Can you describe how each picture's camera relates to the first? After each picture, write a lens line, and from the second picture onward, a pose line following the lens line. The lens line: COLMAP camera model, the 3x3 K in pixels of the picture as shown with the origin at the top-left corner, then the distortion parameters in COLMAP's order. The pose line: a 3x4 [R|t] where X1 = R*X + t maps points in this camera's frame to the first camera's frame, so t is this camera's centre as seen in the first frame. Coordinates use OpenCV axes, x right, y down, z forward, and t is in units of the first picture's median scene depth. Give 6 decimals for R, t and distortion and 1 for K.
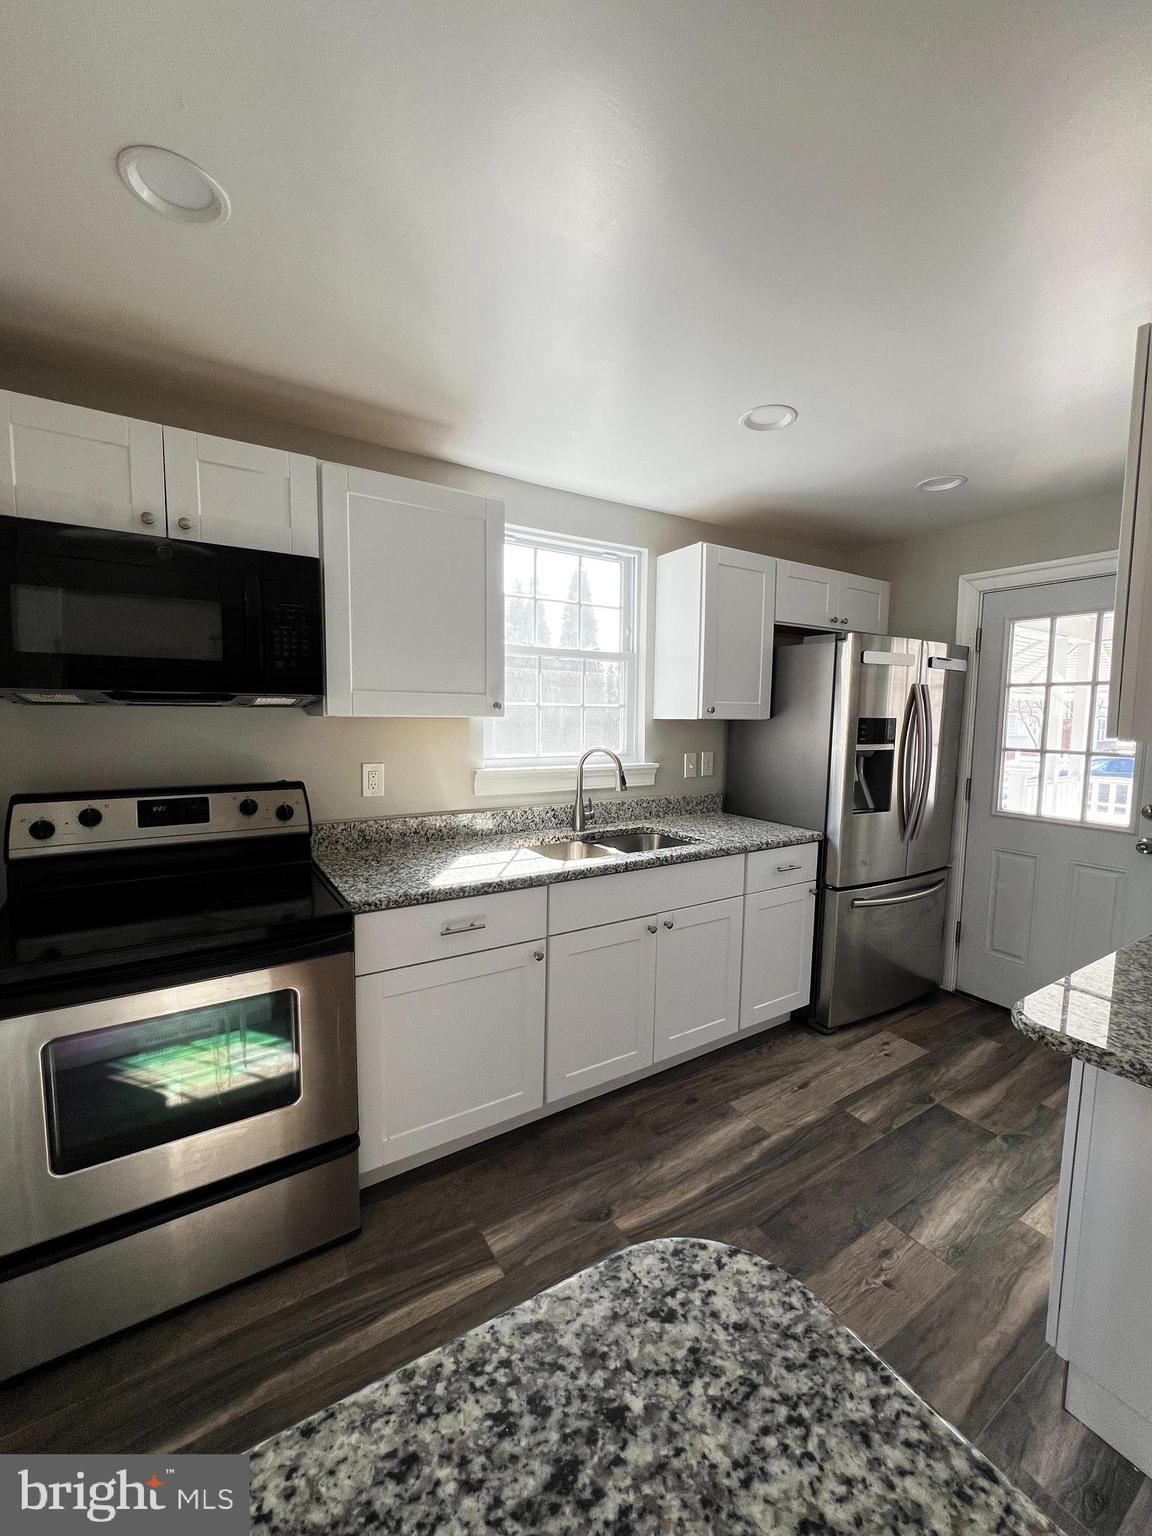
lens RADIAL K [[610.9, 0, 572.5], [0, 610.9, 773.2], [0, 0, 1]] dist [0.001479, 0.000266]
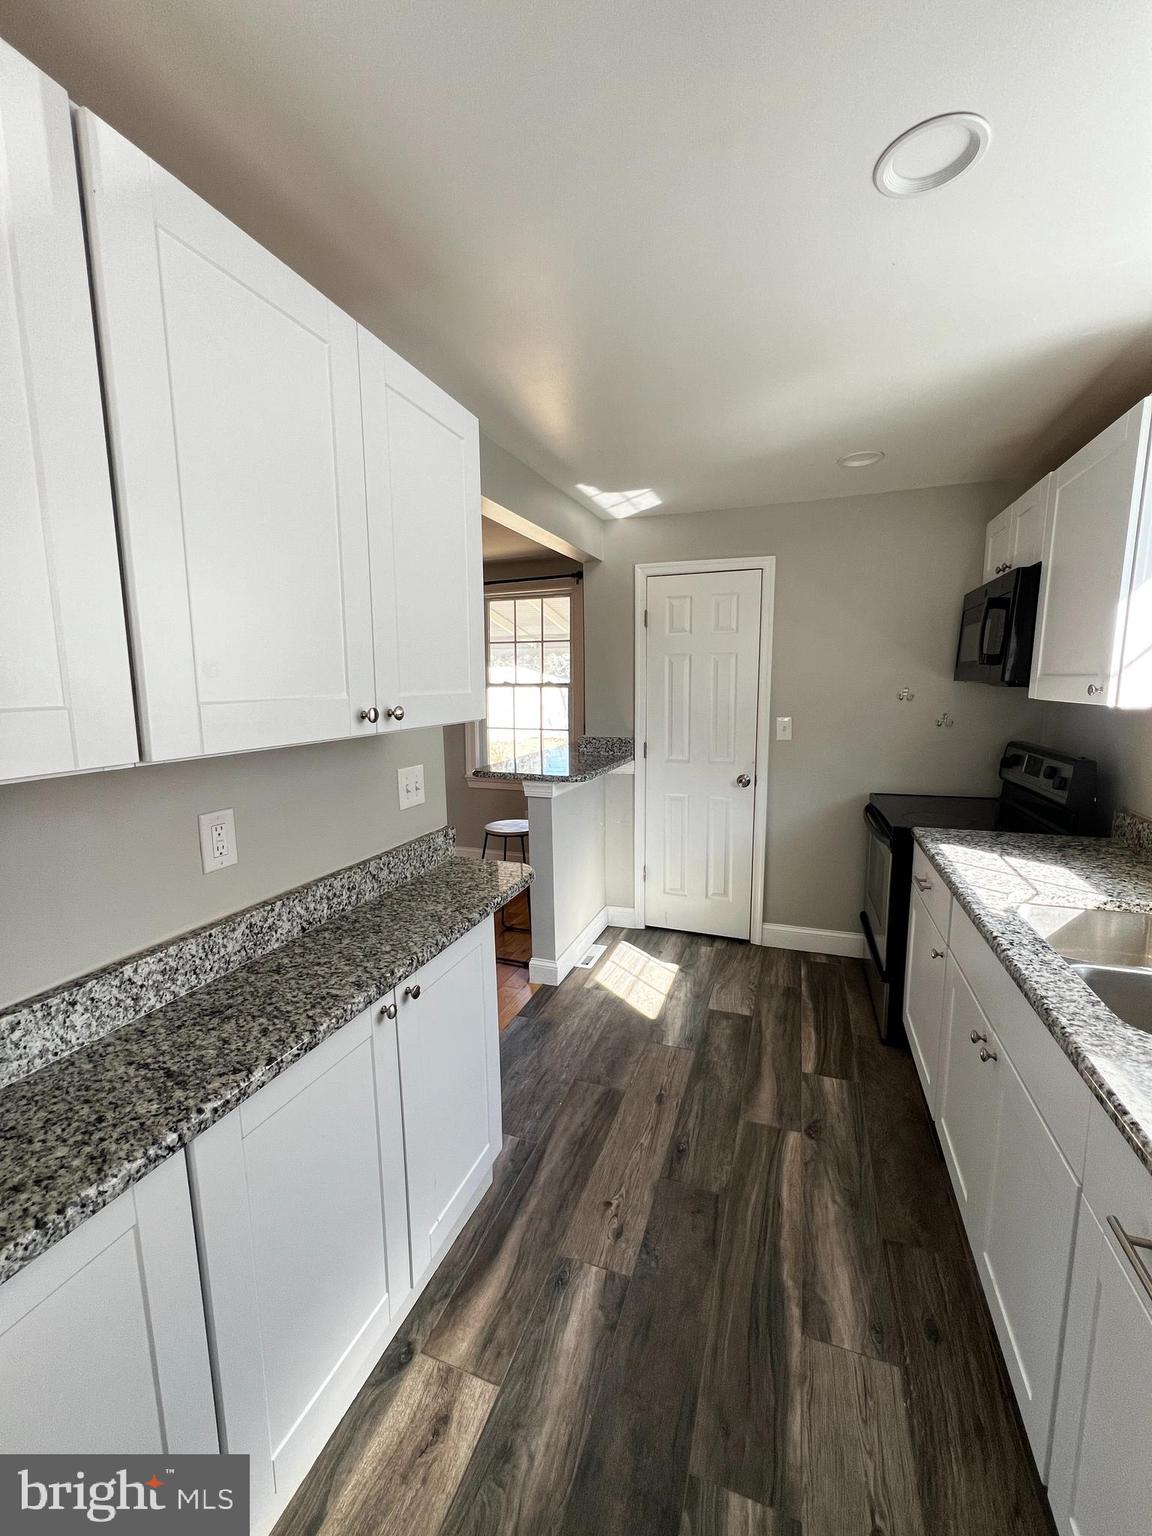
lens RADIAL K [[610.9, 0, 575.2], [0, 610.9, 772.7], [0, 0, 1]] dist [0.001479, 0.000266]
pose [[-0.790908, 0.089630, -0.605335, 1.031831], [-0.052351, 0.975678, 0.212865, -0.162303], [0.609692, 0.200047, -0.766979, 1.464229]]
